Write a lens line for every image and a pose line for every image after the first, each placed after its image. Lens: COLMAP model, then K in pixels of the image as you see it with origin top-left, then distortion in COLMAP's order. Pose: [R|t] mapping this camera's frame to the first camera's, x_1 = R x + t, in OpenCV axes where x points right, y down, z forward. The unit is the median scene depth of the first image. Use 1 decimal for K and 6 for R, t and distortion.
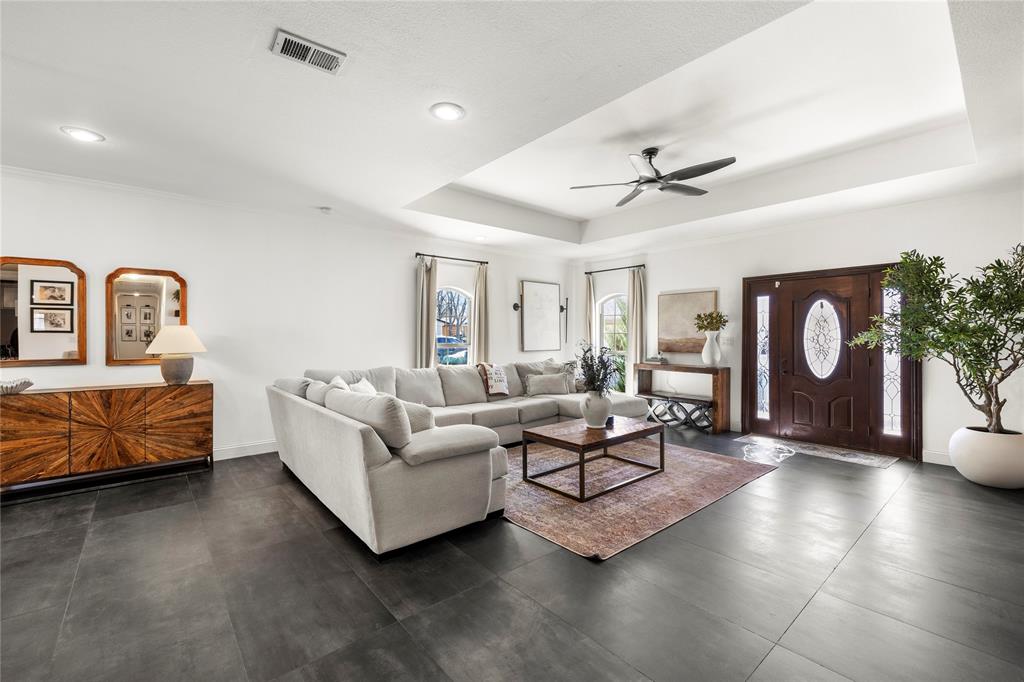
lens RADIAL K [[434.1, 0, 507.2], [0, 434.1, 336.0], [0, 0, 1]] dist [0.002011, -0.000843]
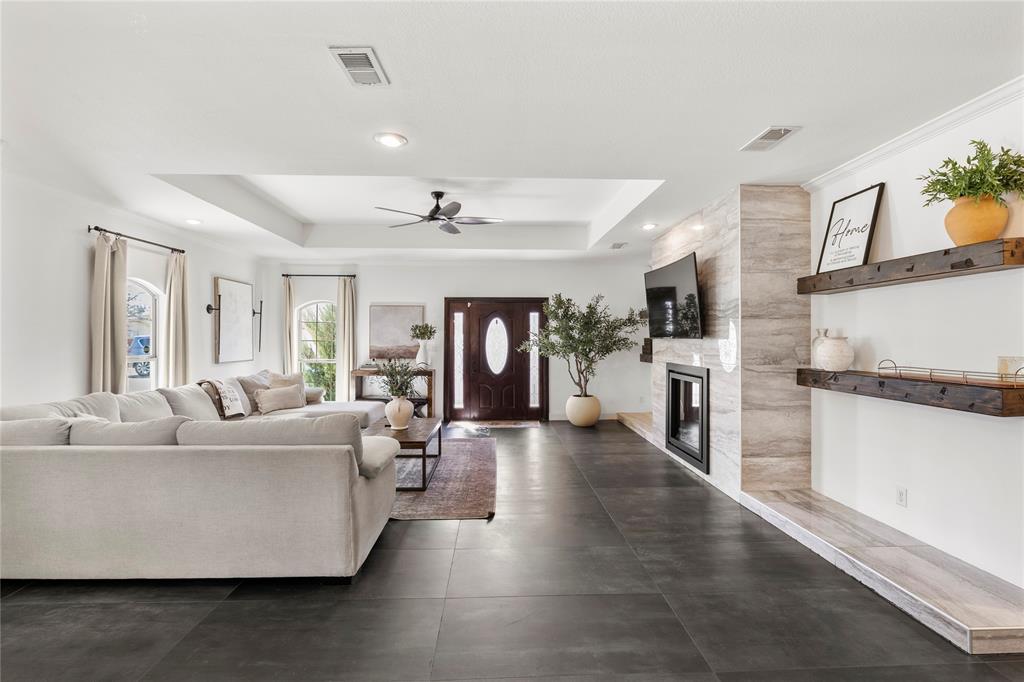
lens RADIAL K [[461.9, 0, 510.6], [0, 461.9, 336.3], [0, 0, 1]] dist [-0.001615, -0.000015]
pose [[0.614638, 0.004964, 0.788794, -0.418398], [-0.000027, 0.999980, -0.006272, -0.014226], [-0.788809, 0.003833, 0.614626, 0.036126]]
